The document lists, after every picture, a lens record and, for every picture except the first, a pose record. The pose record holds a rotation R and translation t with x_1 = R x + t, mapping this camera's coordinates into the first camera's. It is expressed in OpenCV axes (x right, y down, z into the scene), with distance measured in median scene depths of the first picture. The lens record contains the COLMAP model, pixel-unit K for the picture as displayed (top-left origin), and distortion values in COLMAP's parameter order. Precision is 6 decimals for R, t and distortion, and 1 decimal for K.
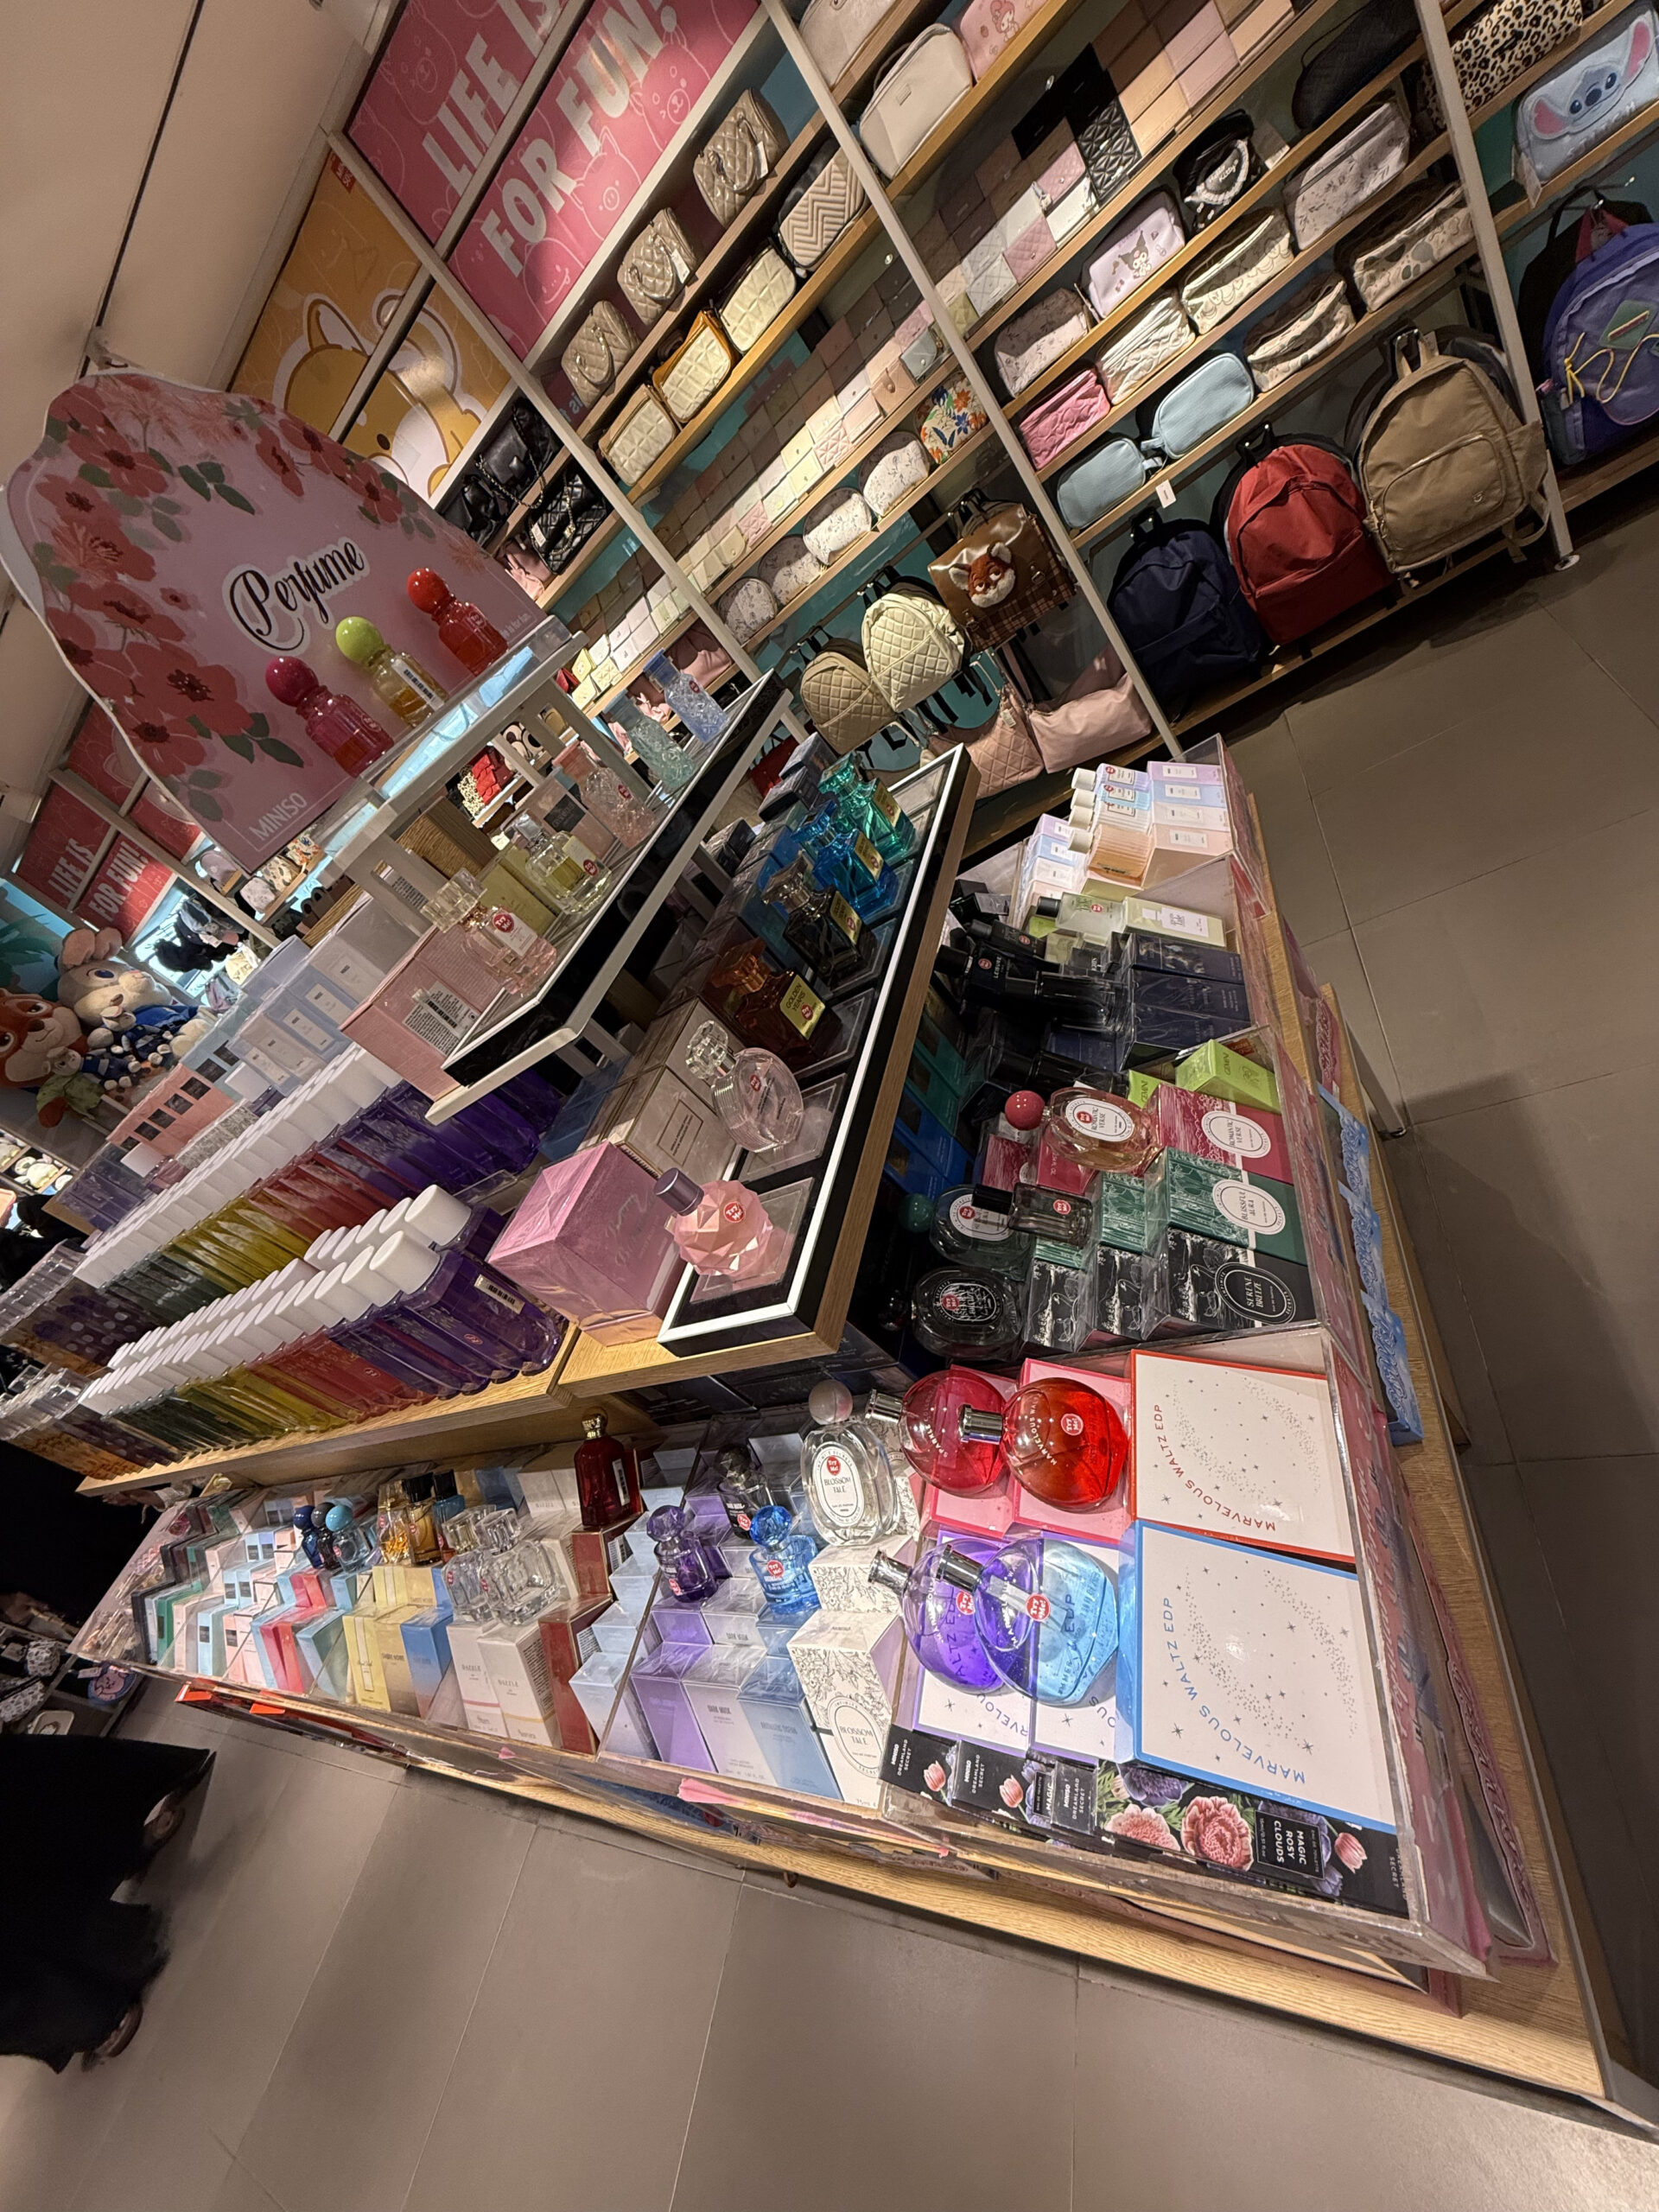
lens RADIAL K [[879.2, 0, 828.8], [0, 879.2, 1102.0], [0, 0, 1]] dist [0.001137, -0.000566]
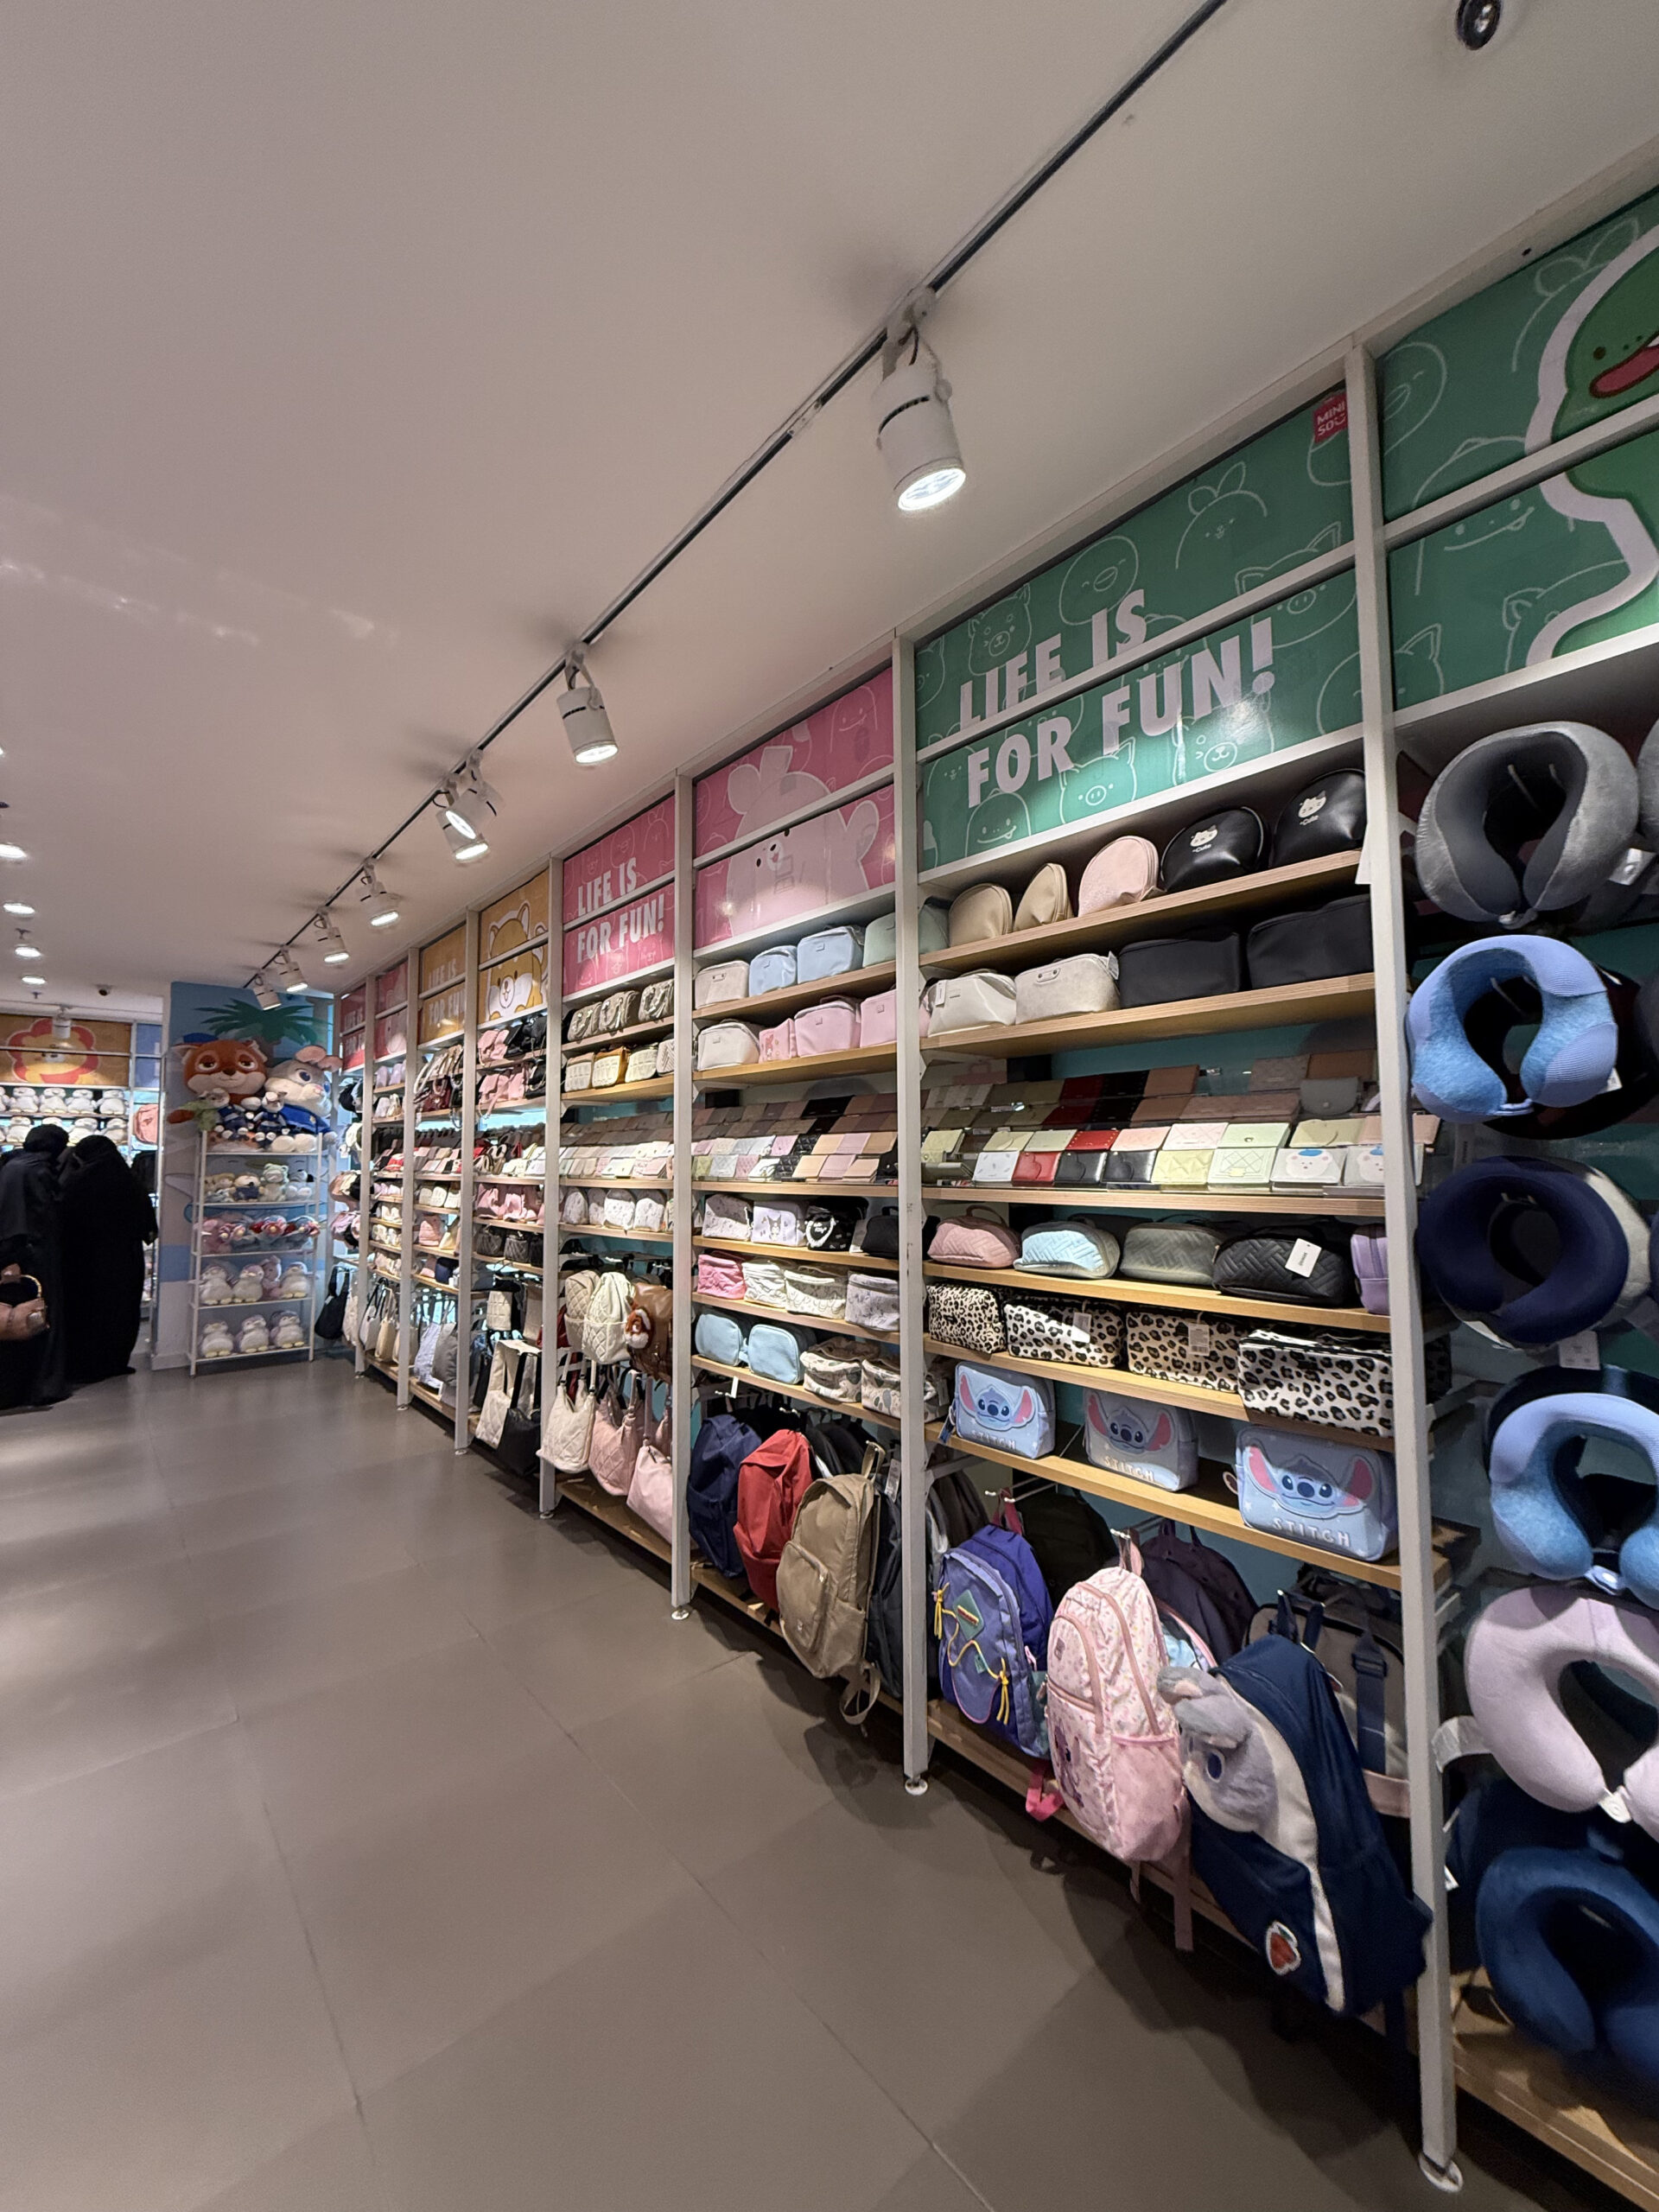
lens RADIAL K [[879.2, 0, 828.8], [0, 879.2, 1102.0], [0, 0, 1]] dist [0.001137, -0.000566]
pose [[0.657849, 0.591615, -0.466075, 0.816876], [-0.742045, 0.615010, -0.266705, -0.759283], [0.128854, 0.521301, 0.843589, -0.090842]]
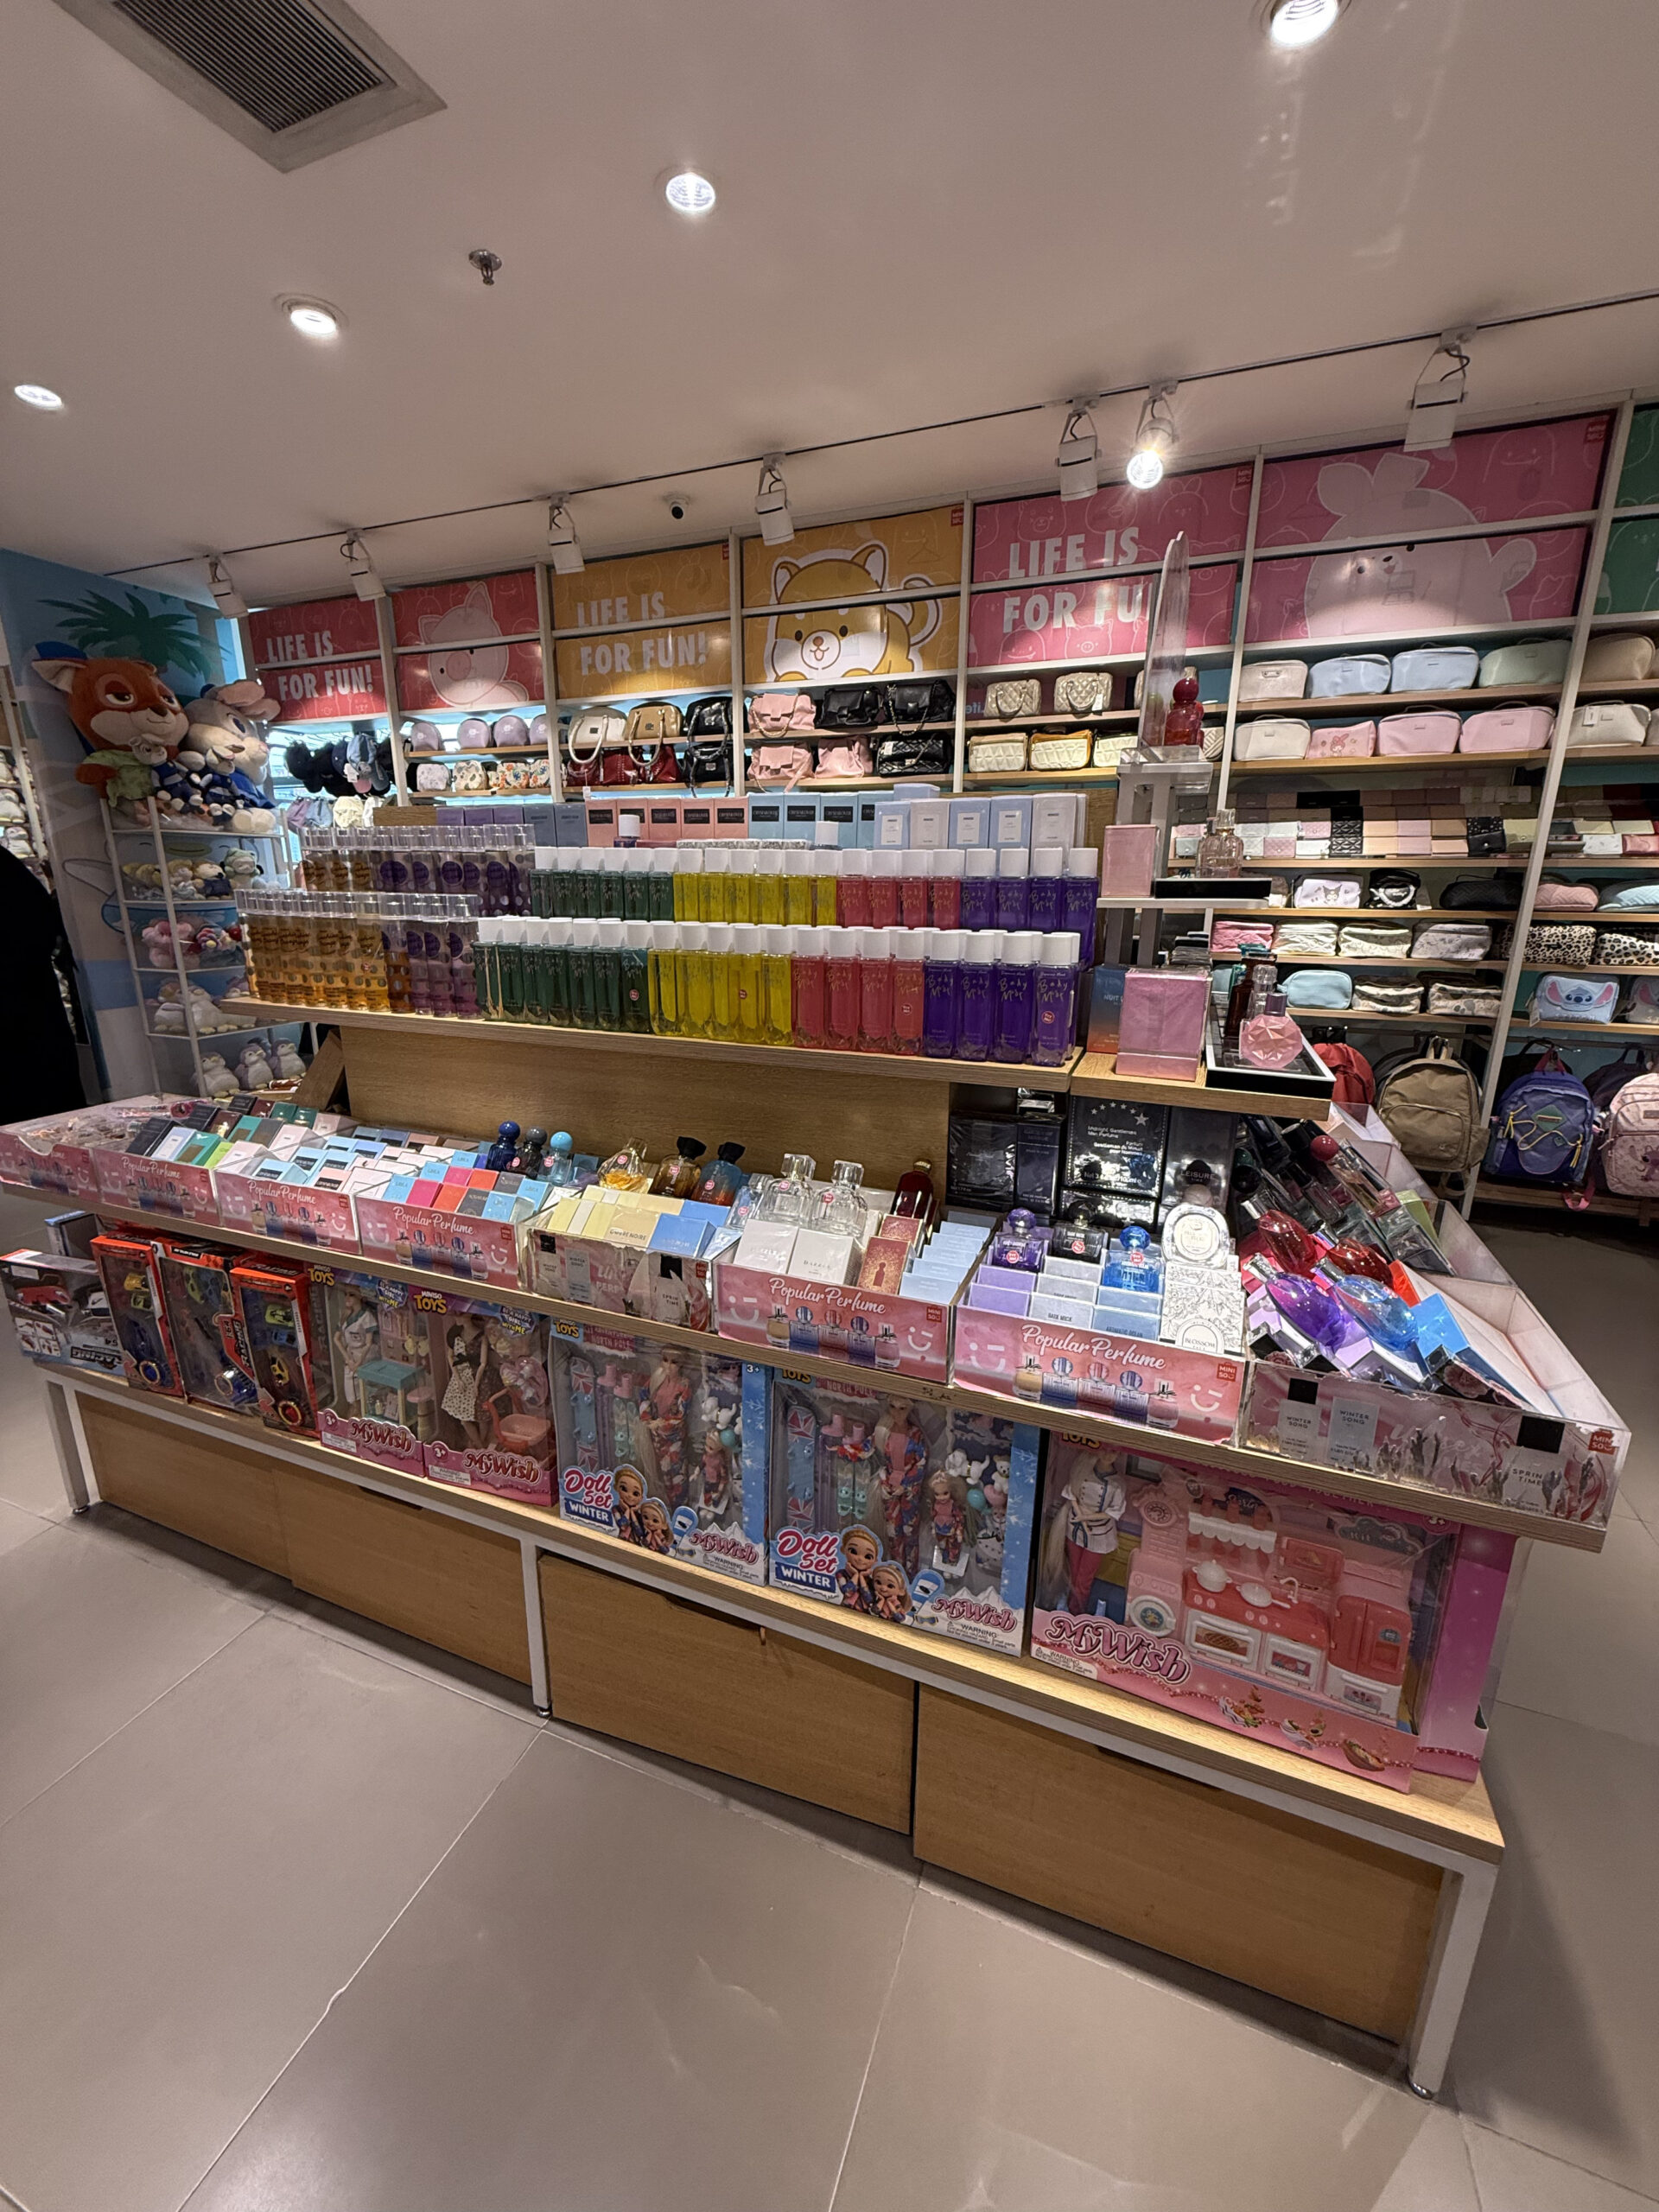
lens RADIAL K [[879.2, 0, 828.8], [0, 879.2, 1102.0], [0, 0, 1]] dist [0.001137, -0.000566]
pose [[0.775590, 0.624746, 0.090290, -0.240057], [-0.555752, 0.743649, -0.371652, 0.370660], [-0.299333, 0.238071, 0.923971, -0.083132]]
